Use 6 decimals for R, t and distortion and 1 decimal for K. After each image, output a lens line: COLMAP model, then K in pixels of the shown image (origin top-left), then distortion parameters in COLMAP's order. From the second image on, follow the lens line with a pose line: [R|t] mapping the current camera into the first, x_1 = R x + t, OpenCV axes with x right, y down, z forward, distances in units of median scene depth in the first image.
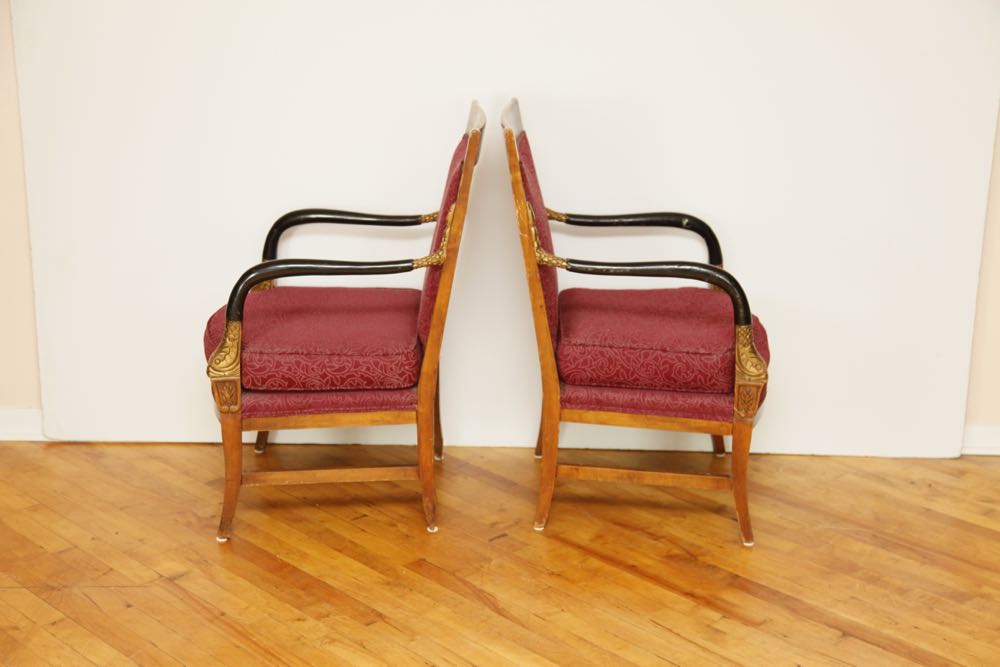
lens RADIAL K [[1580.3, 0, 500.0], [0, 1580.3, 333.5], [0, 0, 1]] dist [0.229309, 0.005197]
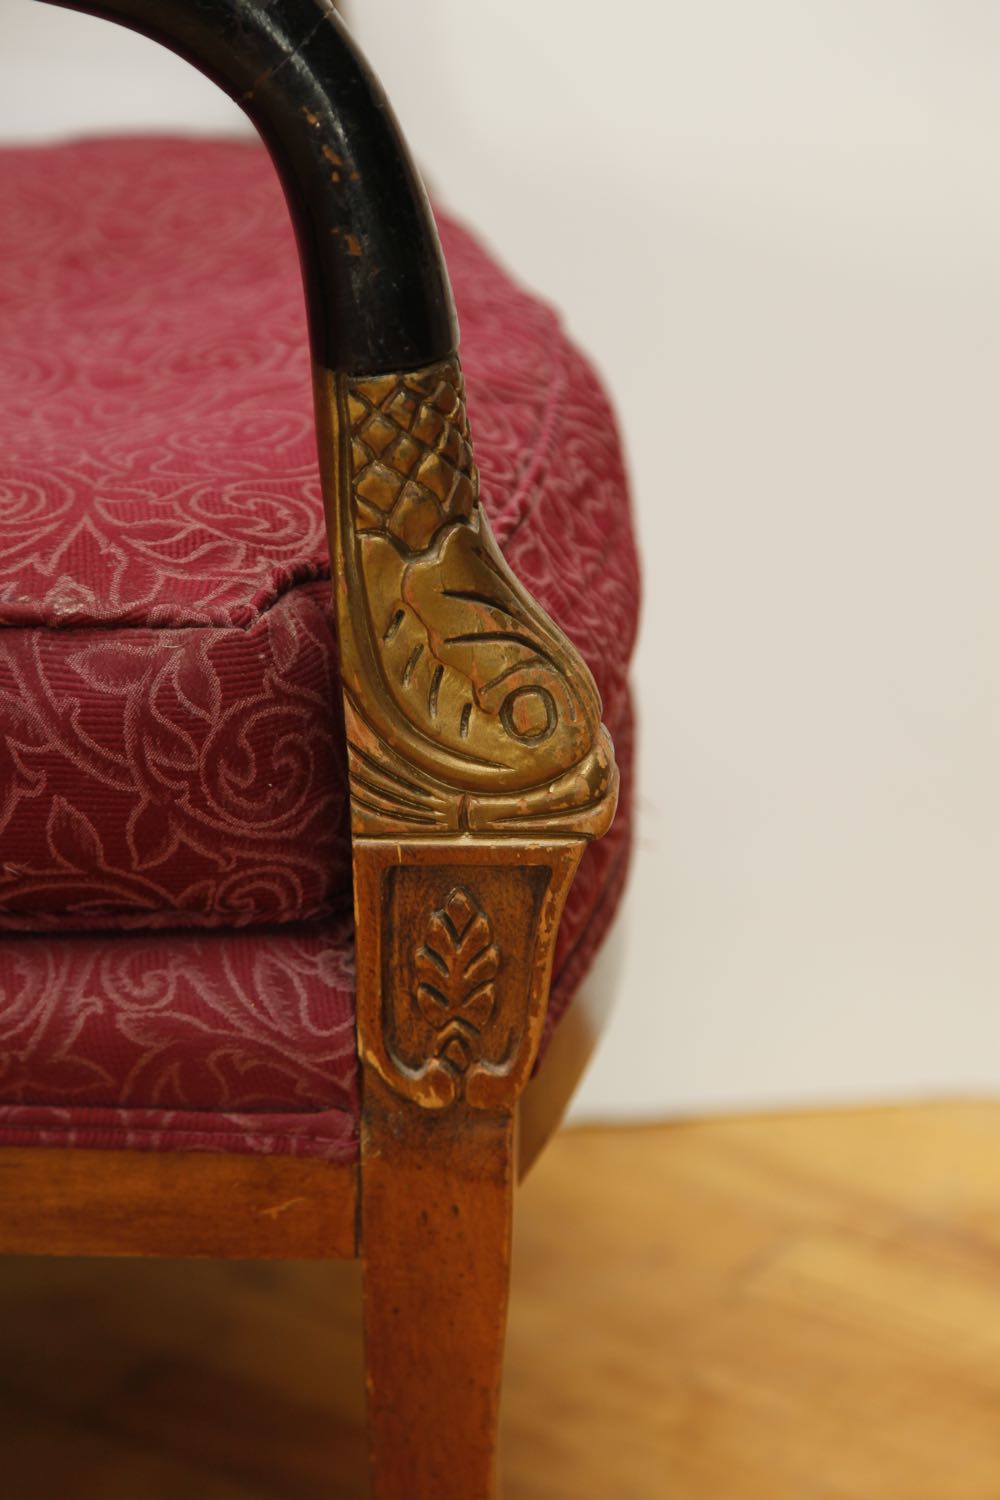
lens RADIAL K [[4684.6, 0, 500.0], [0, 4684.6, 750.0], [0, 0, 1]] dist [0.852733, -1.233438]
pose [[0.991137, -0.058427, 0.119307, 0.116295], [0.050578, 0.996417, 0.067791, -0.000414], [-0.122840, -0.061155, 0.990540, 0.639207]]
